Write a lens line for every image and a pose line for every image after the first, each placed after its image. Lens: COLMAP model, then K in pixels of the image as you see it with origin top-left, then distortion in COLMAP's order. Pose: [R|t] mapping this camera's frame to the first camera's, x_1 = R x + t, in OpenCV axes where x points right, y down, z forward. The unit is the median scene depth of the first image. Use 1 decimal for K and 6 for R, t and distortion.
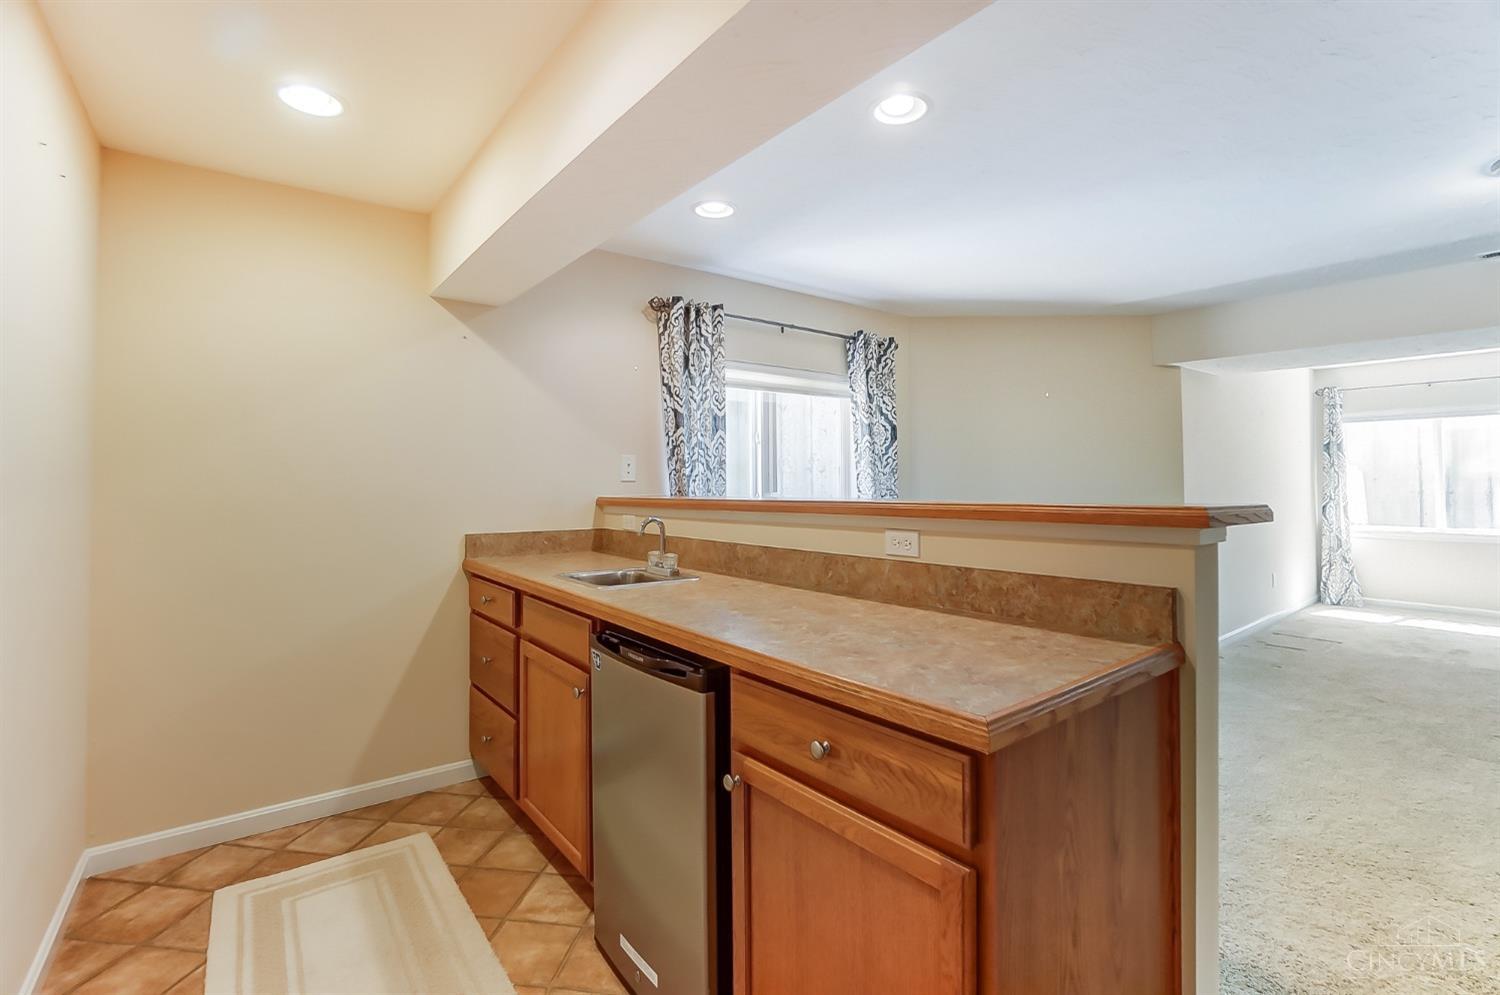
lens RADIAL K [[686.0, 0, 750.0], [0, 686.0, 469.5], [0, 0, 1]] dist [-0.025954, 0.010579]
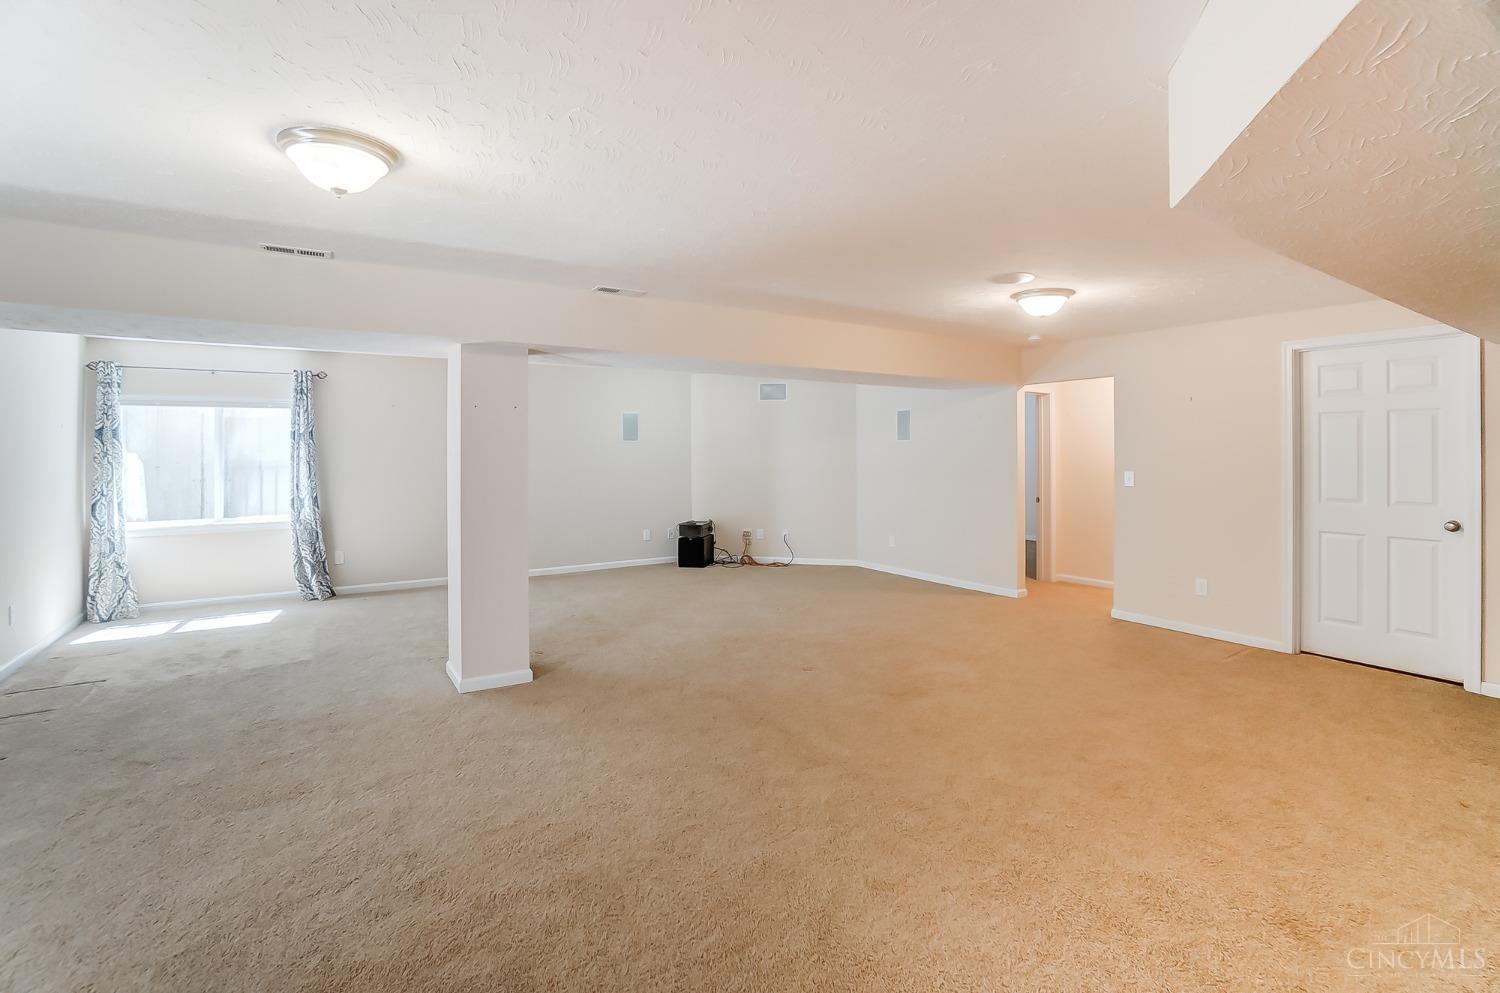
lens RADIAL K [[686.0, 0, 750.0], [0, 686.0, 468.5], [0, 0, 1]] dist [-0.025954, 0.010579]
pose [[0.112453, -0.005624, 0.993641, 0.160333], [-0.028846, 0.999544, 0.008922, -0.027638], [-0.993238, -0.029666, 0.112239, 0.151108]]
